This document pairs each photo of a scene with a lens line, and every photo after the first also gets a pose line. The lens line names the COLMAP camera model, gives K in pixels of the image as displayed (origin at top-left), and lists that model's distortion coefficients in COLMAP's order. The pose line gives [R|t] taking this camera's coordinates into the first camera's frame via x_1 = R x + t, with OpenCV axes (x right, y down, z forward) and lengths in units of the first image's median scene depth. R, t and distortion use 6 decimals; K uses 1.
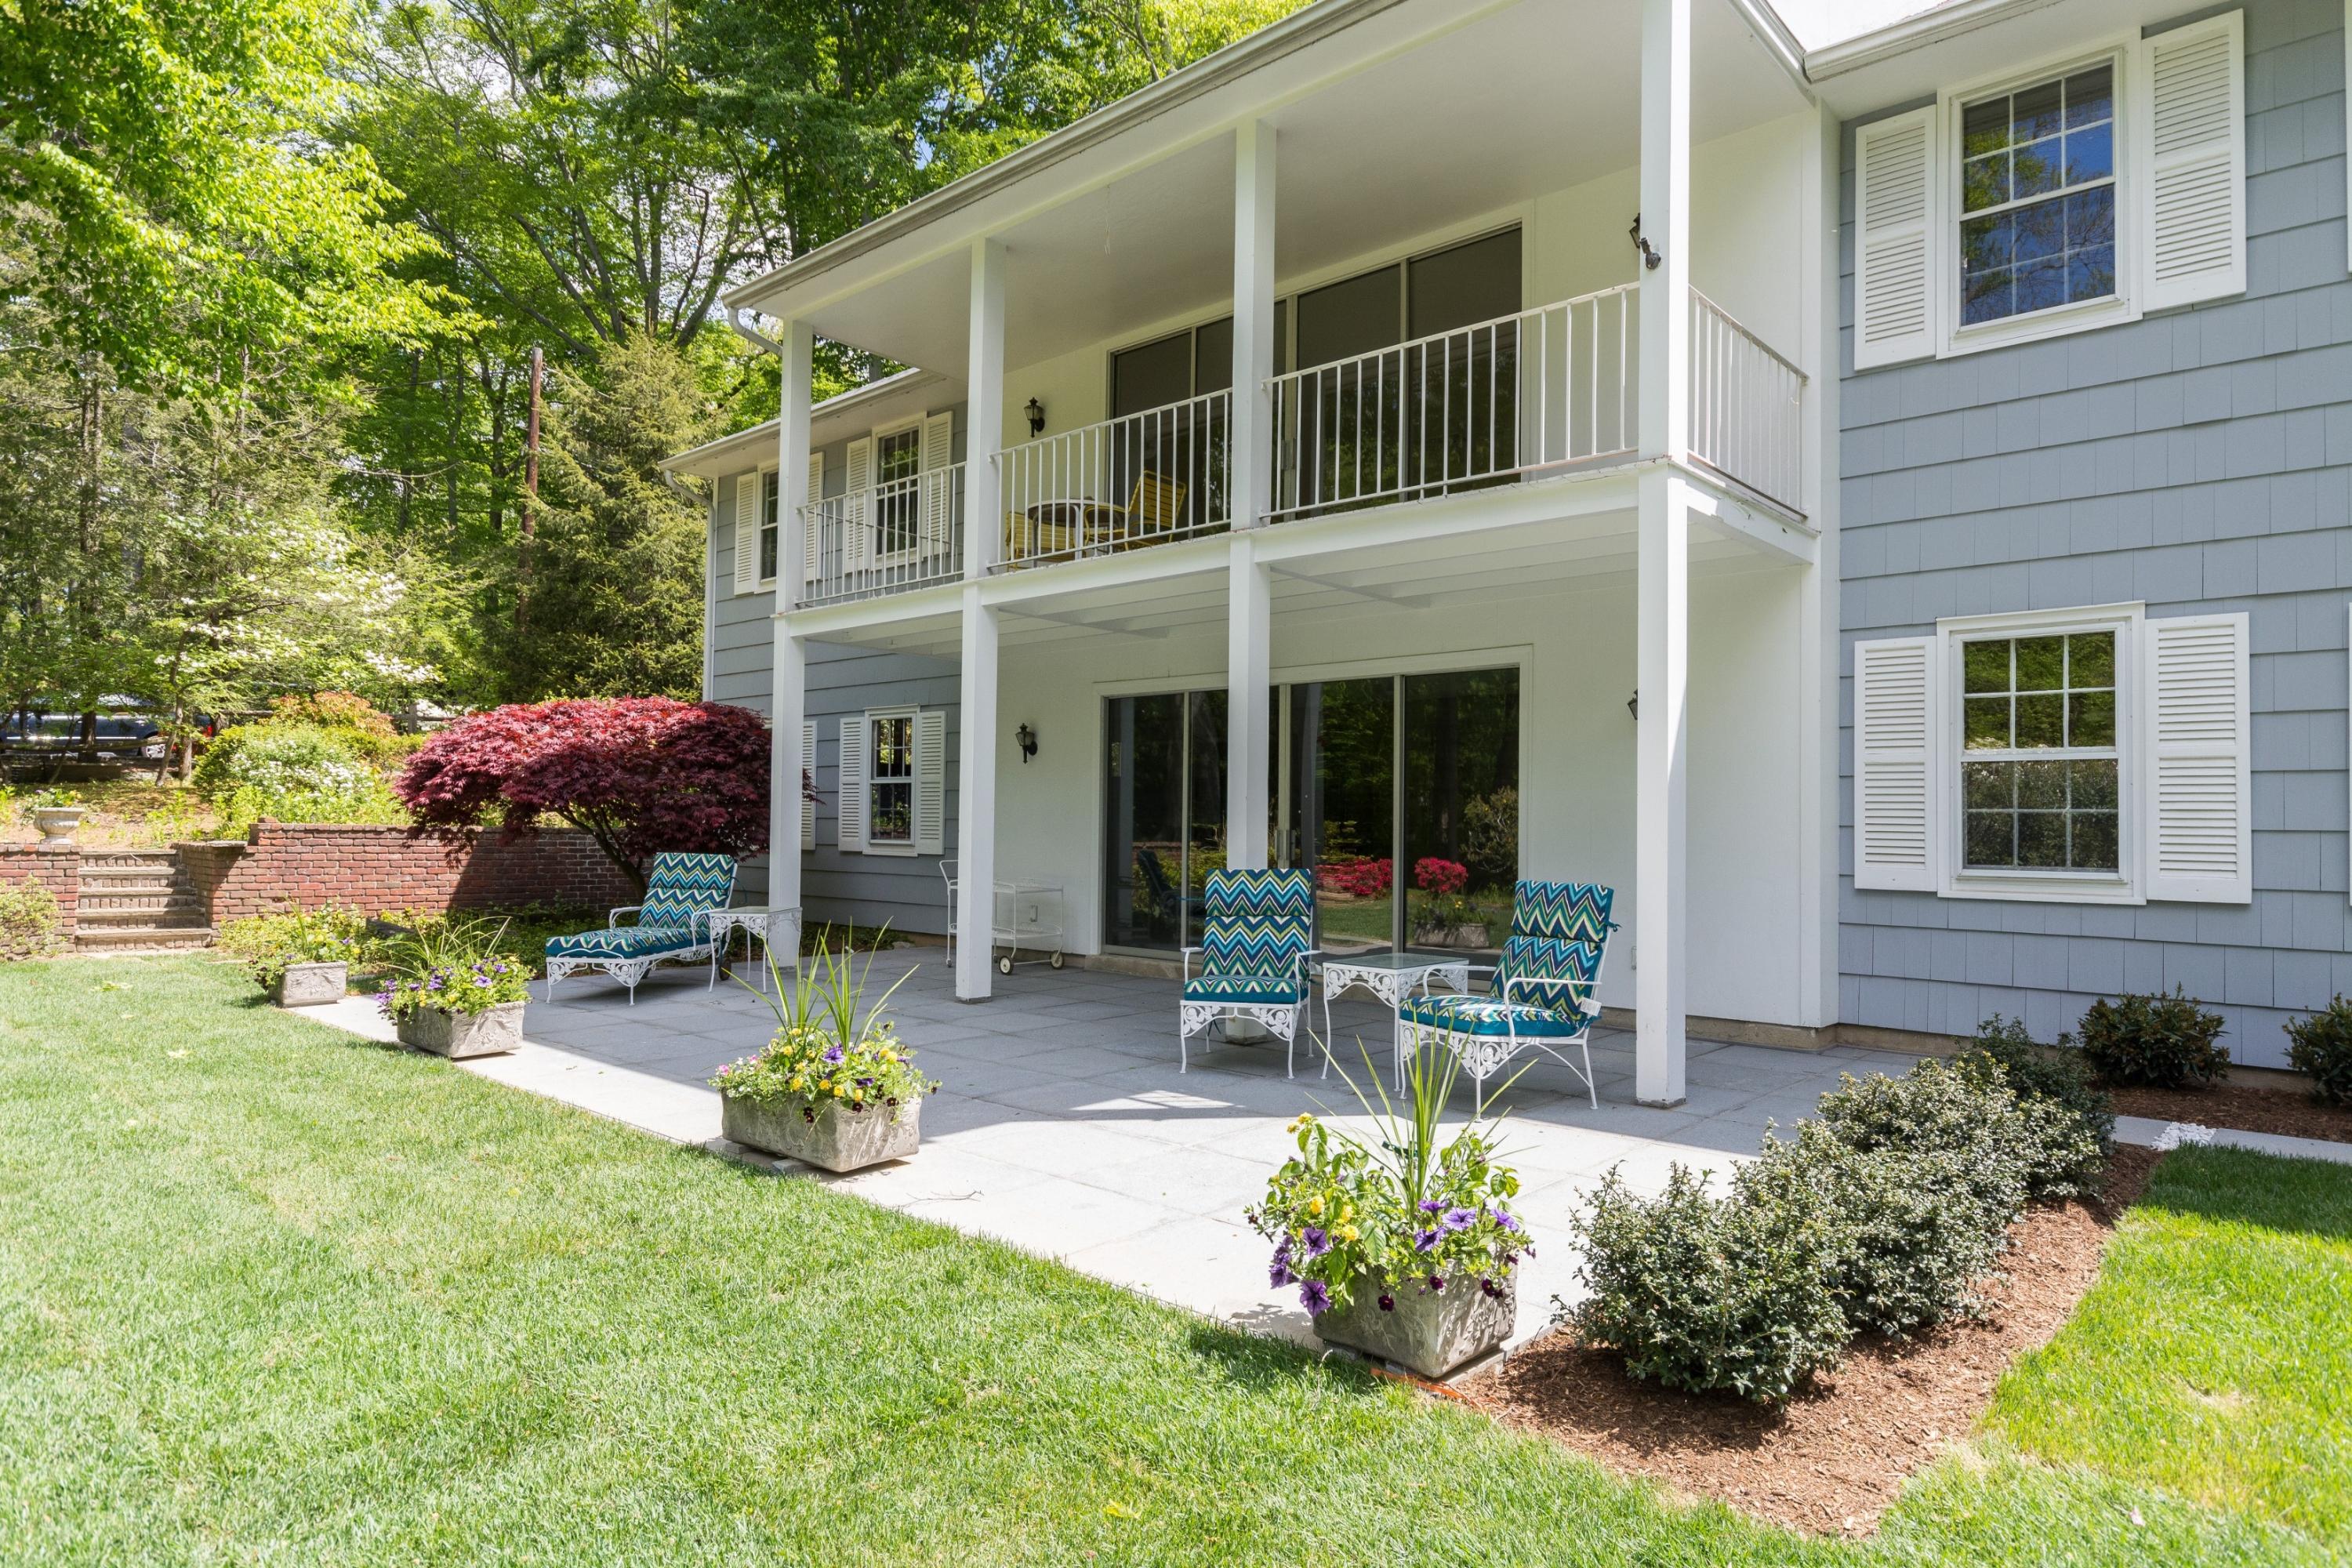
lens RADIAL K [[1340.0, 0, 1176.0], [0, 1340.0, 784.0], [0, 0, 1]] dist [0.002328, -0.000058]
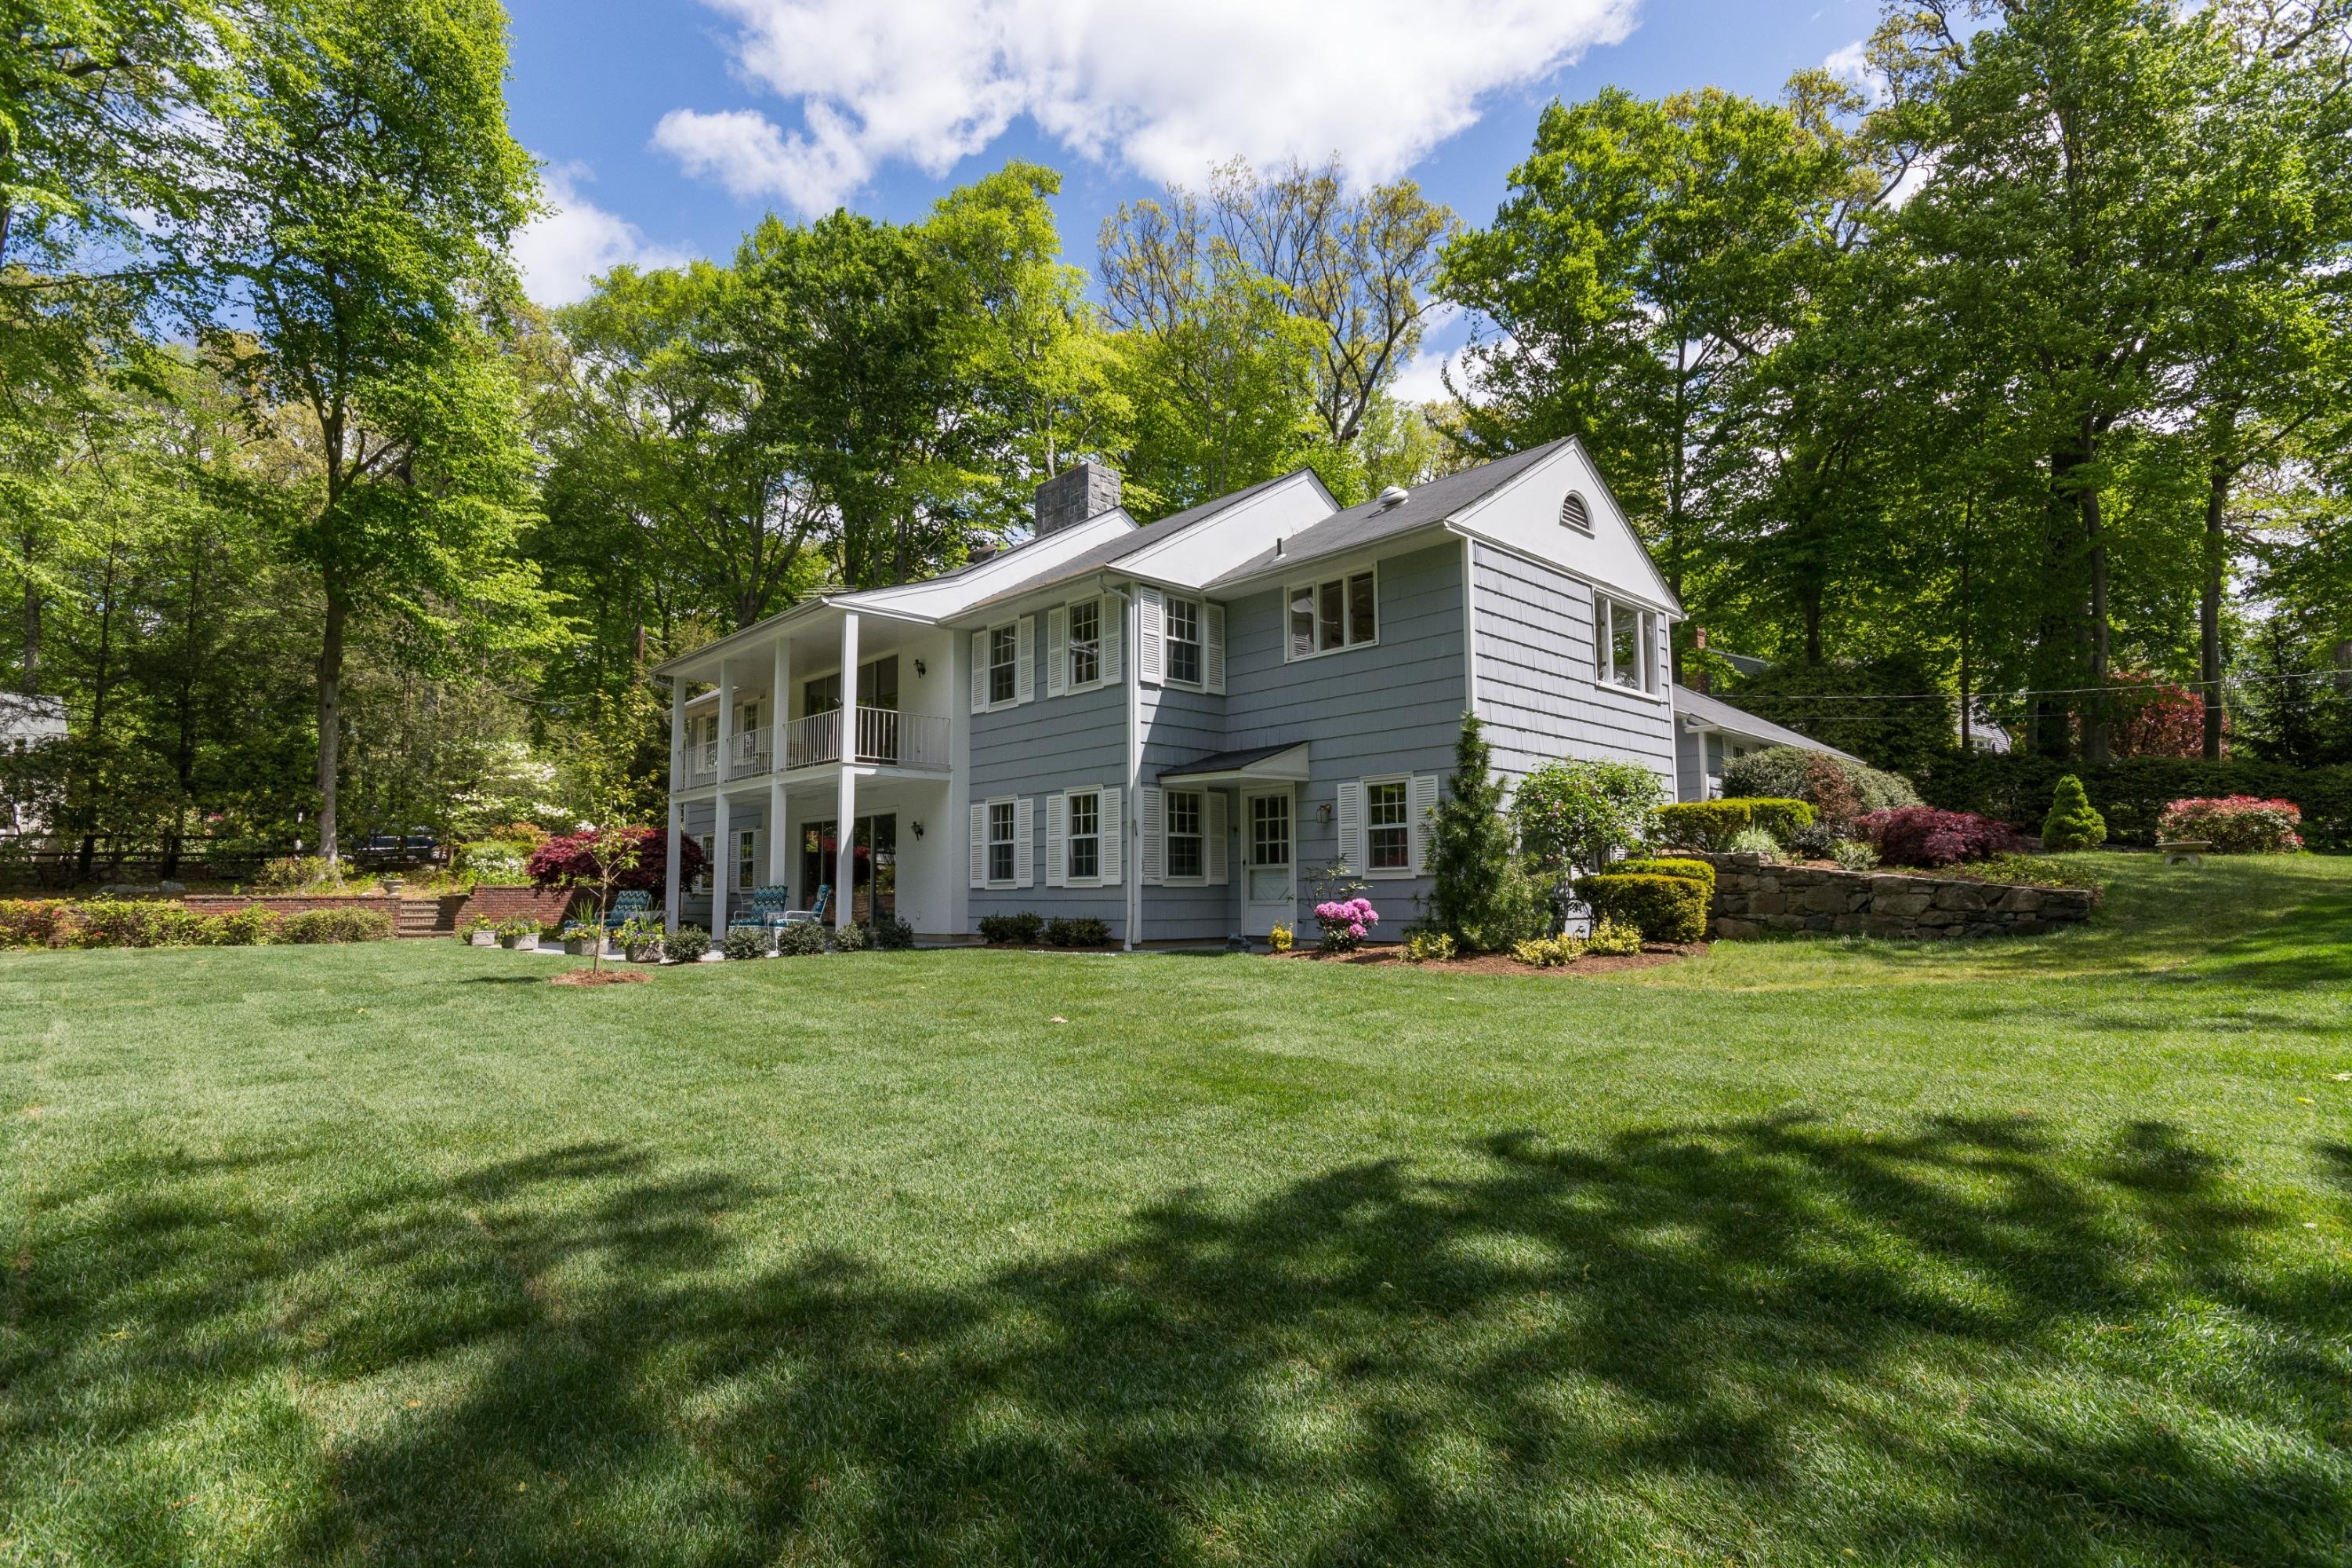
lens RADIAL K [[1025.6, 0, 1181.7], [0, 1025.6, 789.0], [0, 0, 1]] dist [-0.012209, -0.000139]
pose [[0.999193, -0.032522, -0.023566, 0.540702], [0.030996, 0.997566, -0.062456, 0.009577], [0.025540, 0.061676, 0.997769, -0.683086]]
